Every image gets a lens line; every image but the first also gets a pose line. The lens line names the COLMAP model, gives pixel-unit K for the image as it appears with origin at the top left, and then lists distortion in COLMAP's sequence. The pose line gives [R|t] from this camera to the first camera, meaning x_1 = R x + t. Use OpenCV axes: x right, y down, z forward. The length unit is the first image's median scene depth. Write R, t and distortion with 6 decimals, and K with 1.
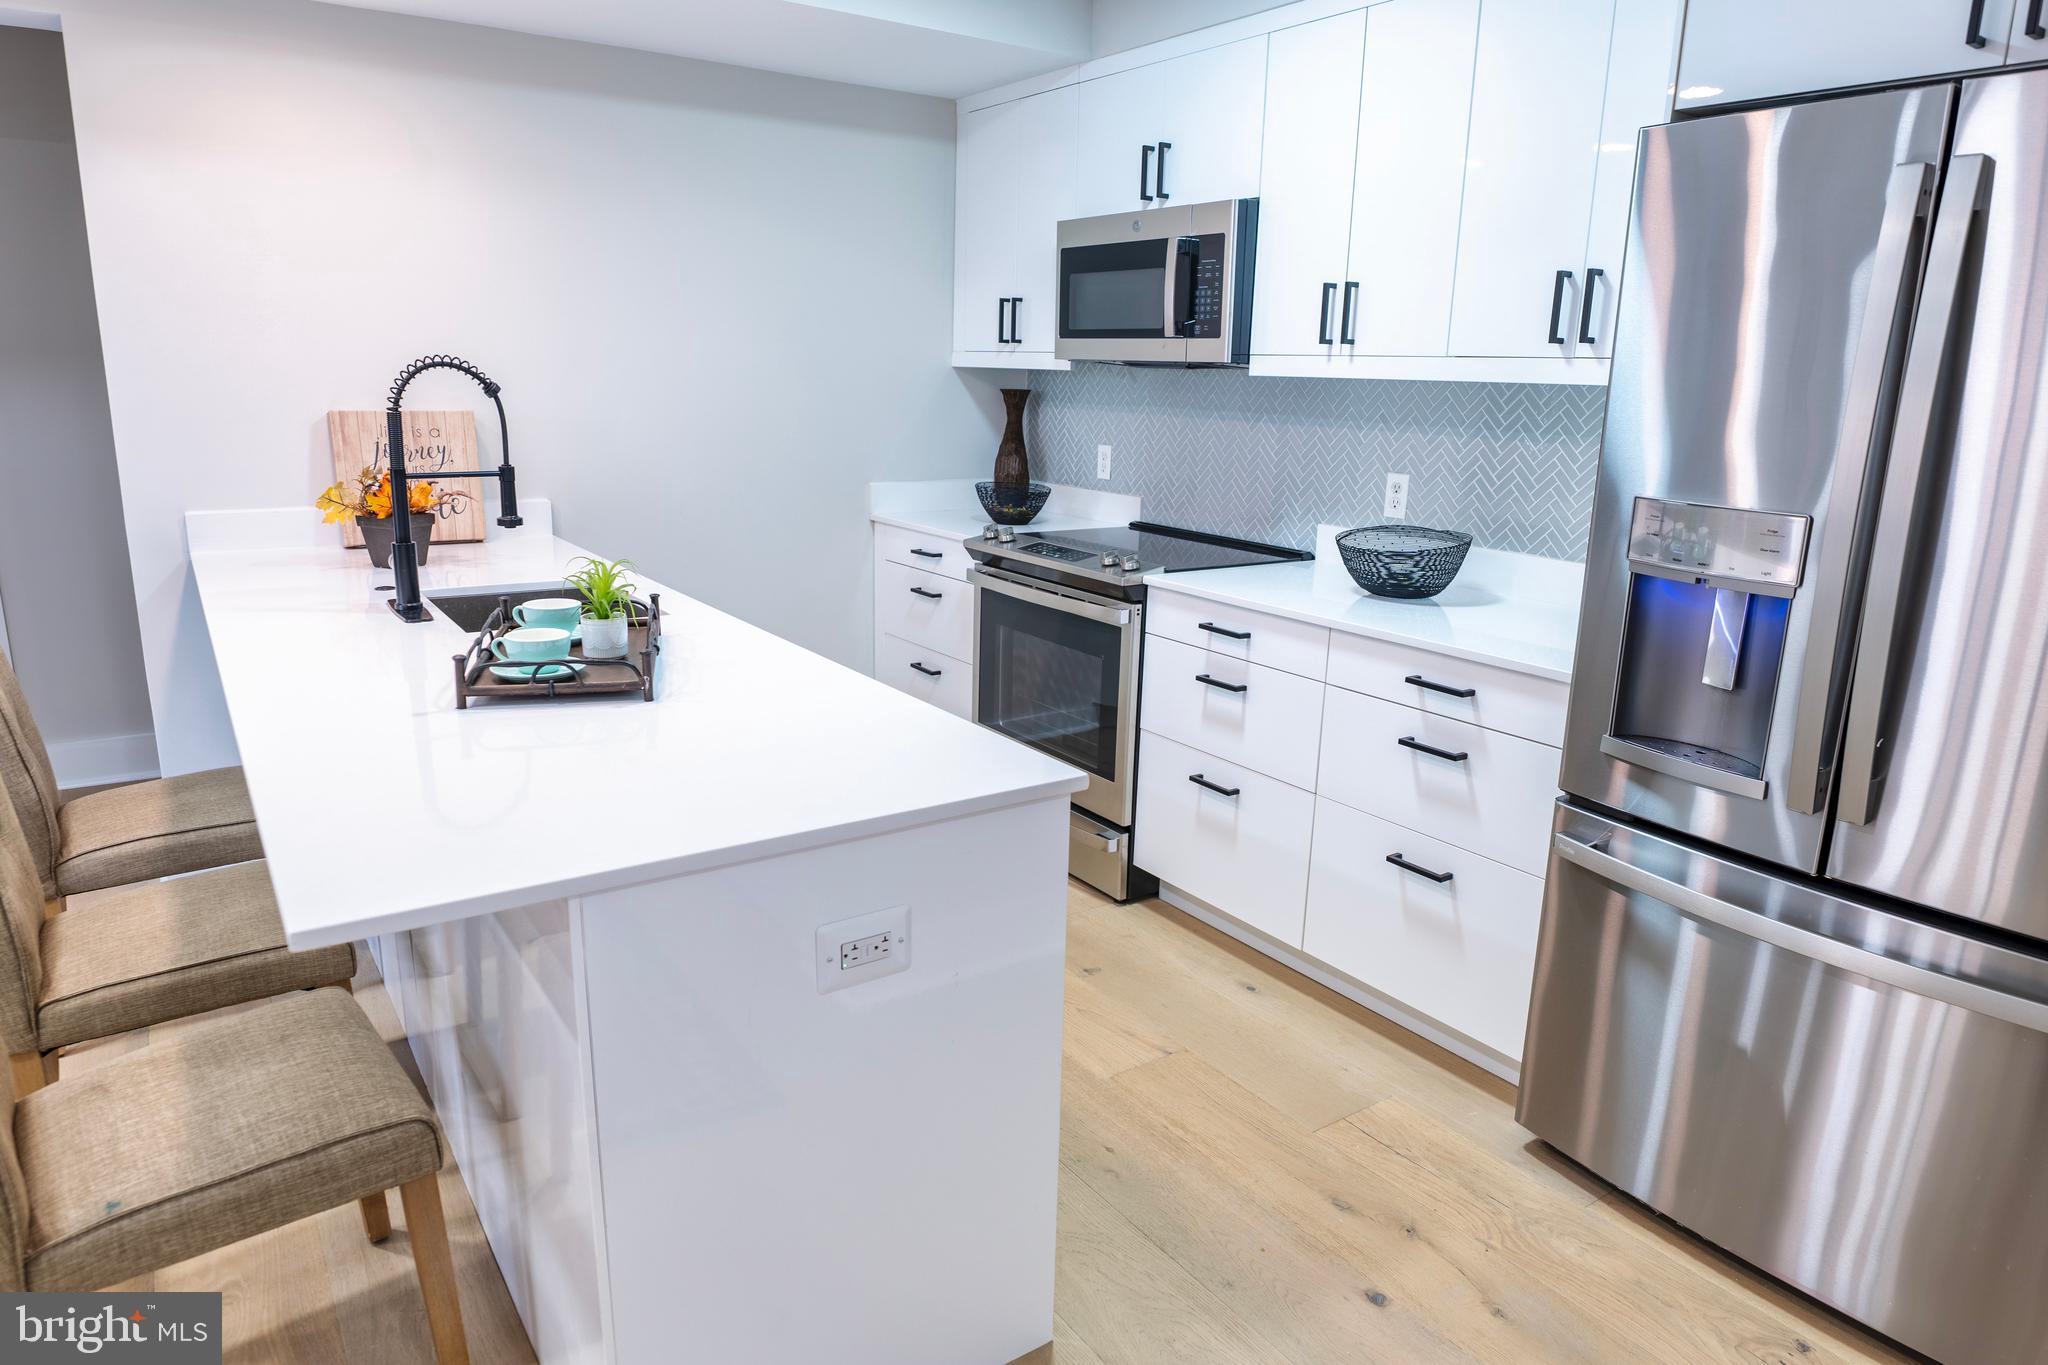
lens RADIAL K [[1262.0, 0, 1017.3], [0, 1262.0, 675.3], [0, 0, 1]] dist [-0.020646, -0.001392]
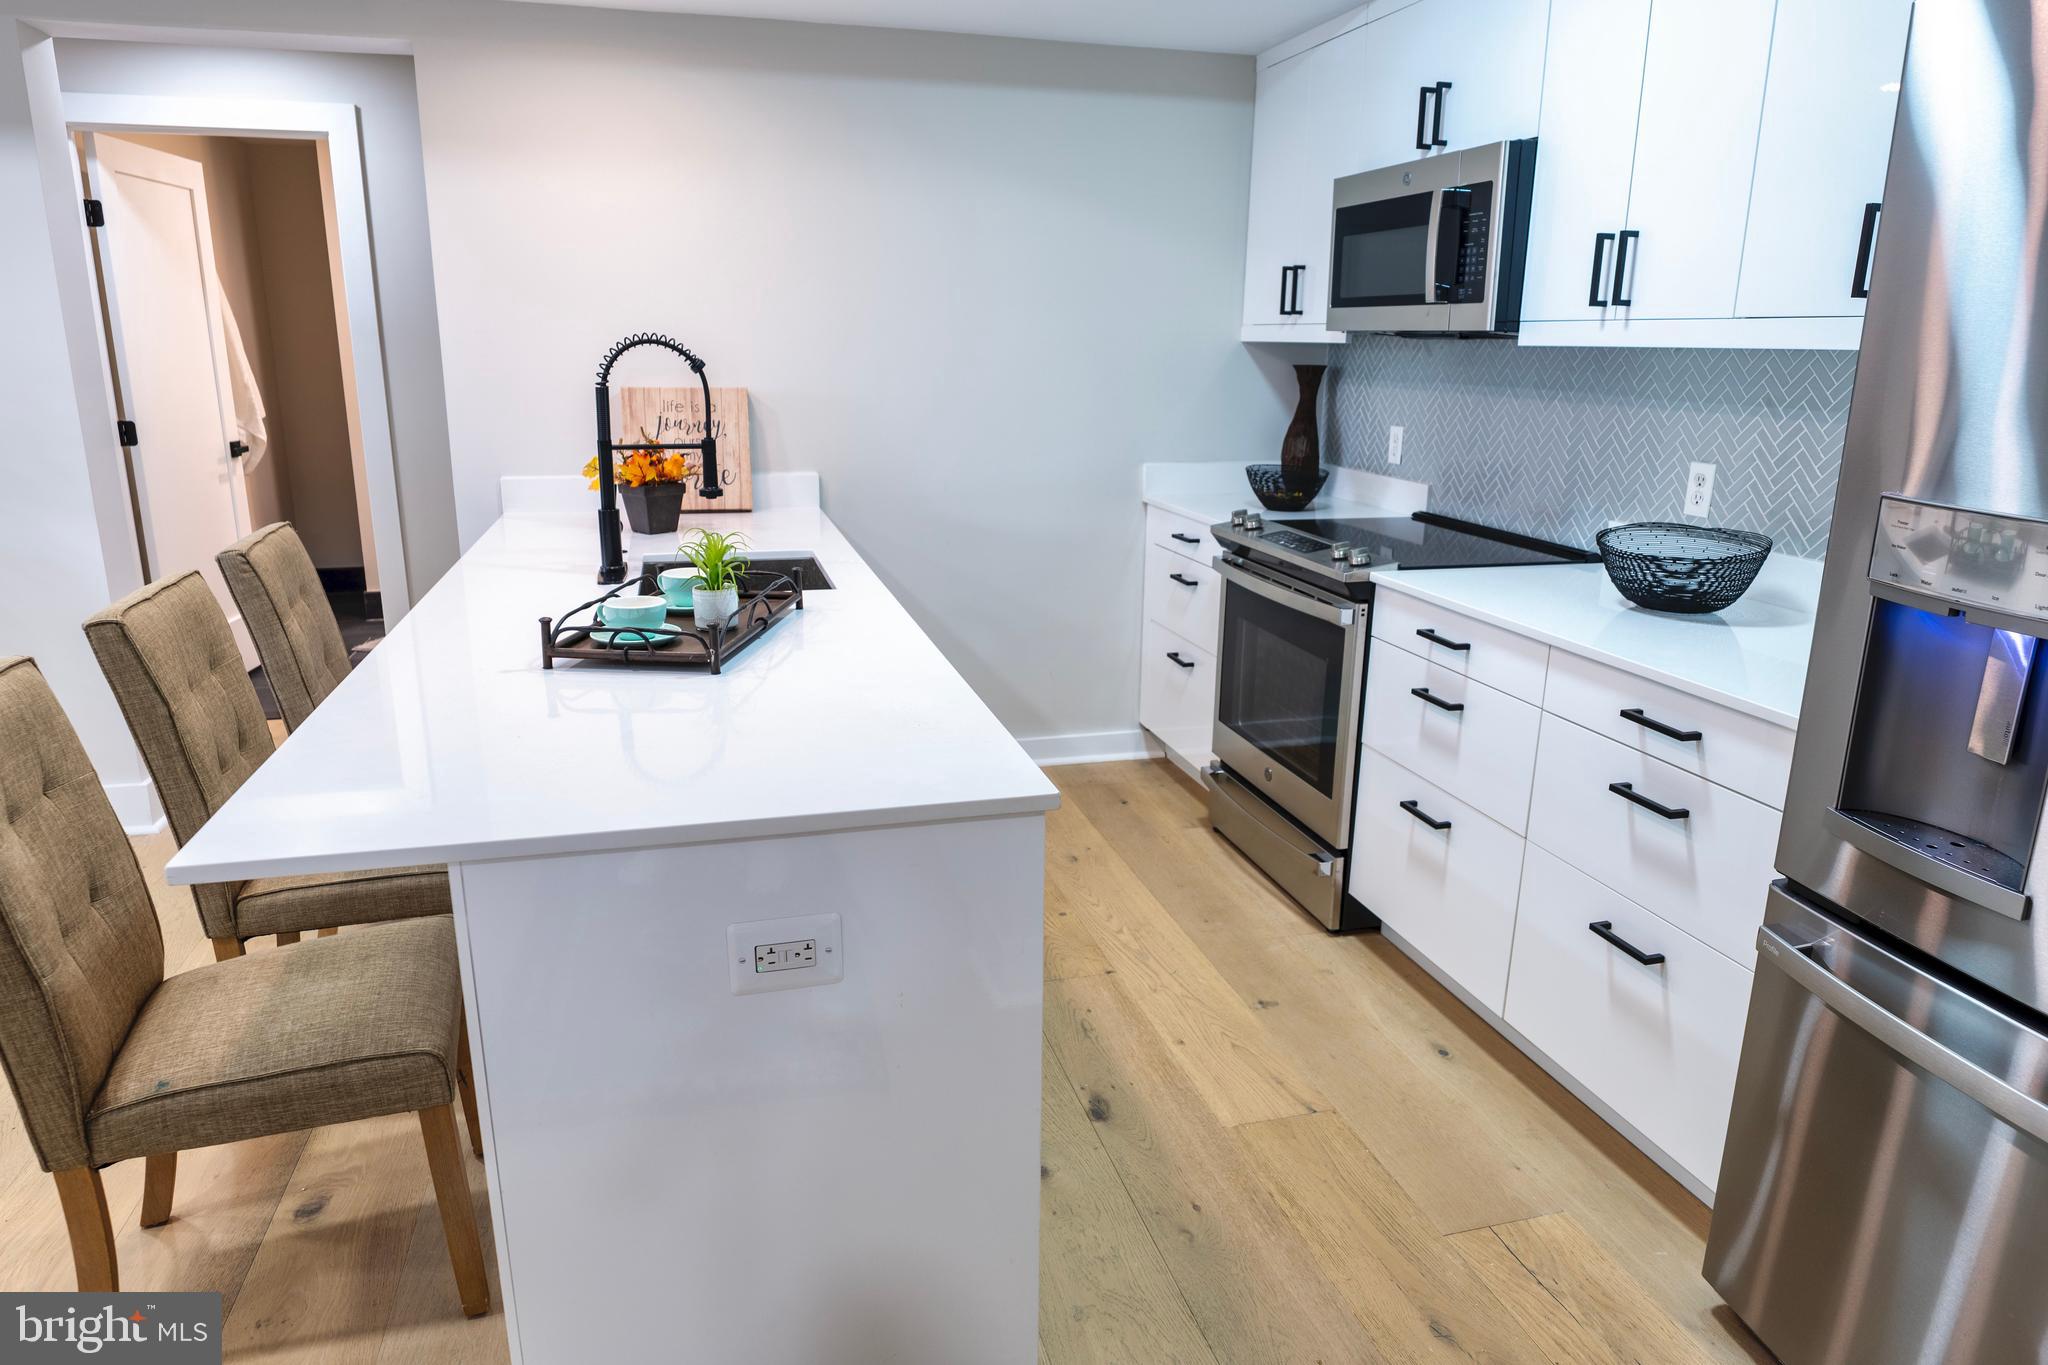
lens RADIAL K [[1262.0, 0, 1022.1], [0, 1262.0, 668.8], [0, 0, 1]] dist [-0.020646, -0.001392]
pose [[0.944039, 0.069827, -0.322357, 0.191617], [-0.066861, 0.997556, 0.020277, -0.014977], [0.322985, 0.002411, 0.946401, 0.095377]]
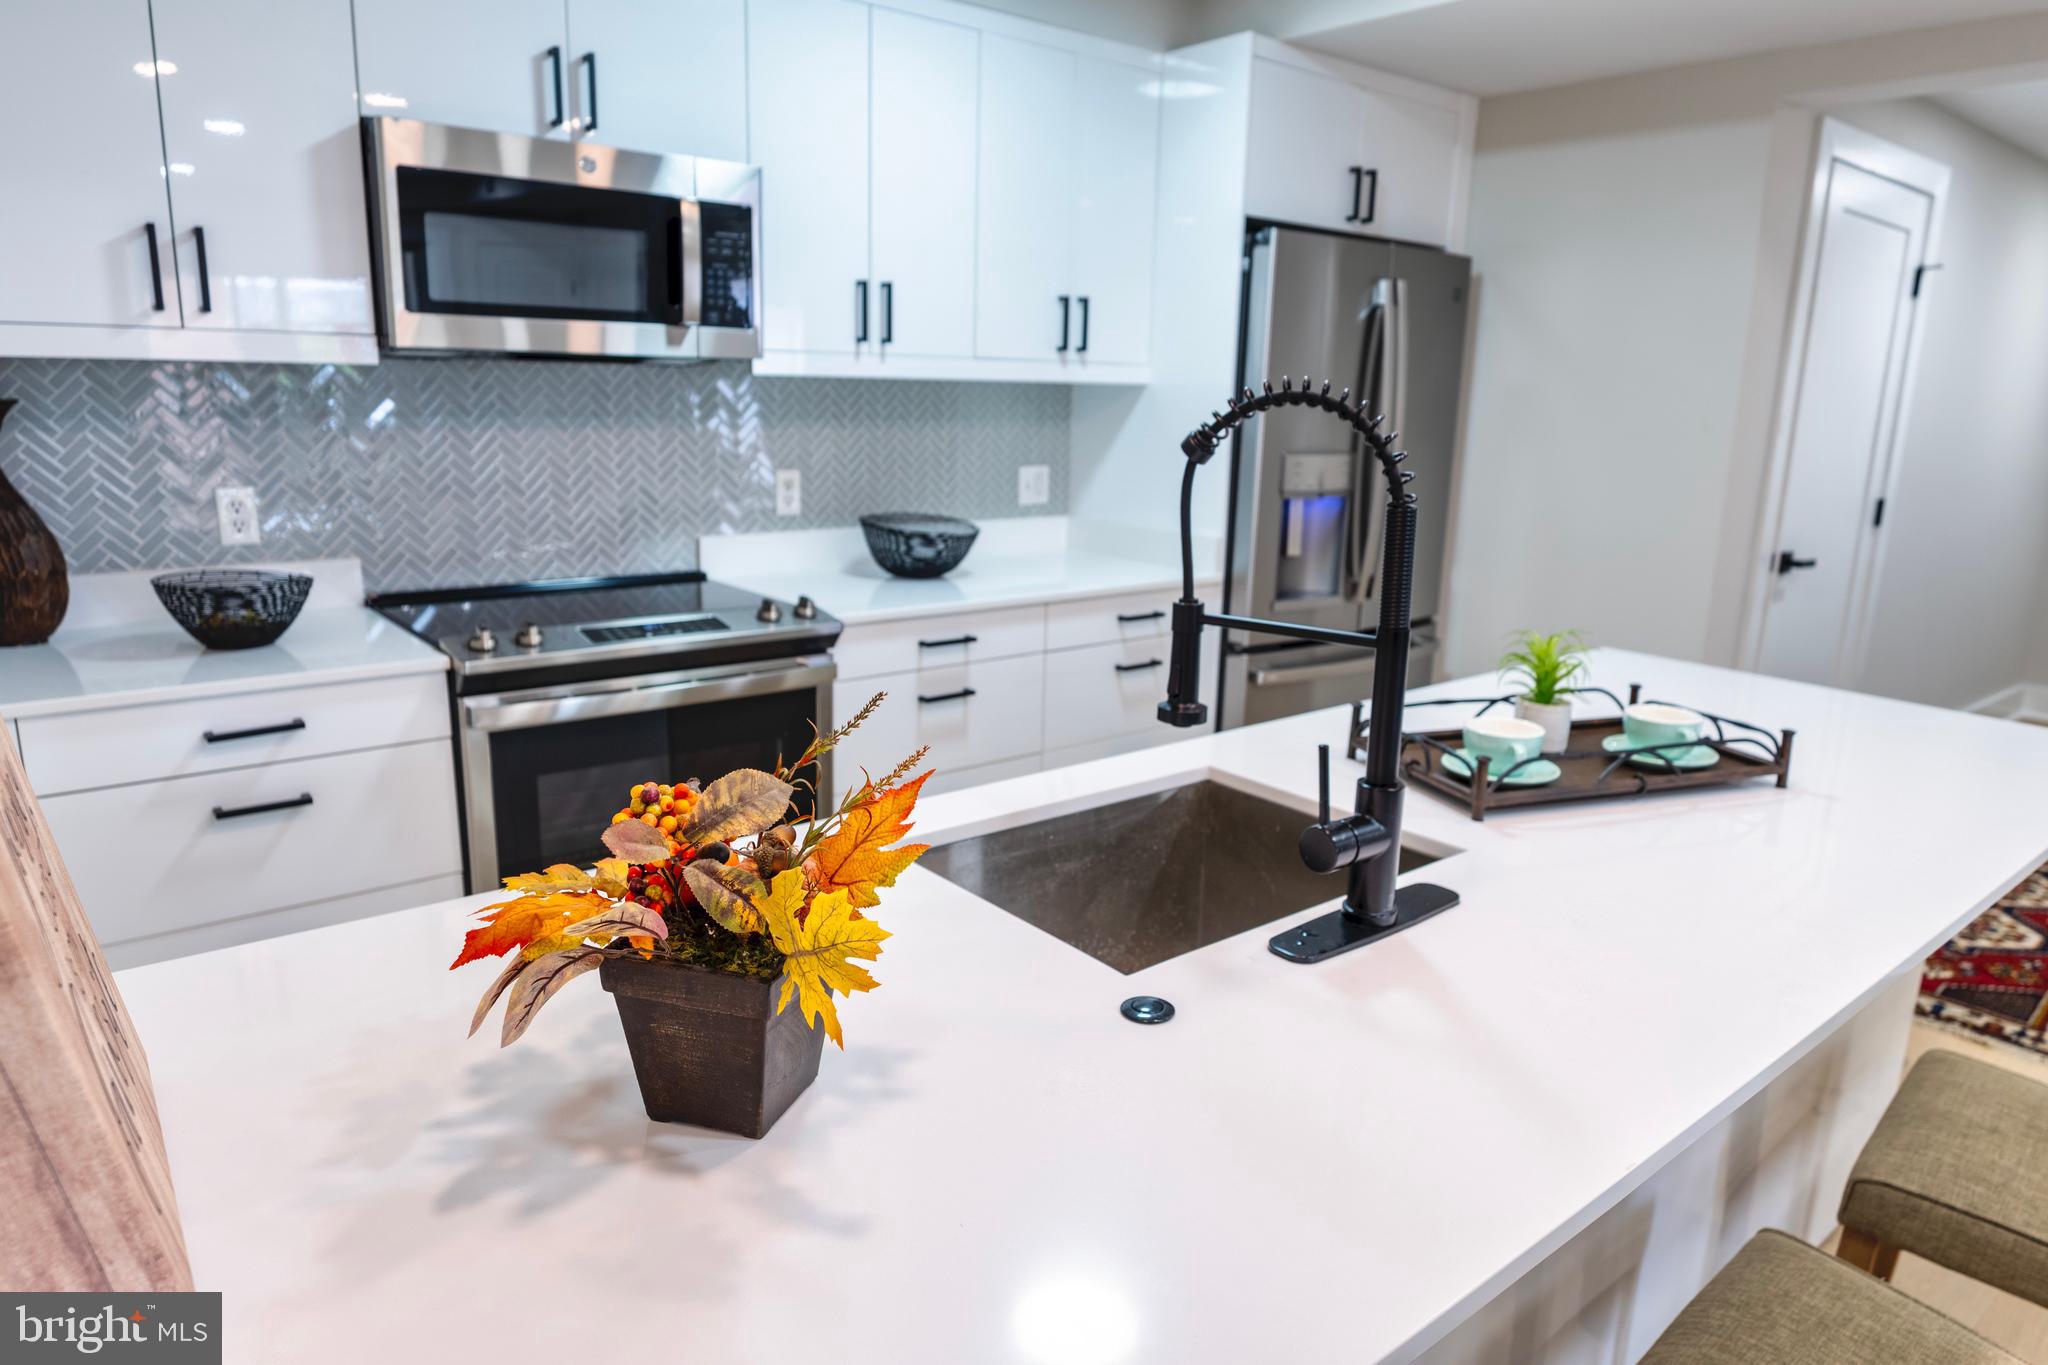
lens RADIAL K [[1262.0, 0, 1016.5], [0, 1262.0, 691.1], [0, 0, 1]] dist [-0.020646, -0.001392]
pose [[-0.094856, -0.266757, 0.959085, -0.881399], [0.202155, 0.938193, 0.280939, -0.295485], [-0.974749, 0.220532, -0.035067, 1.107670]]
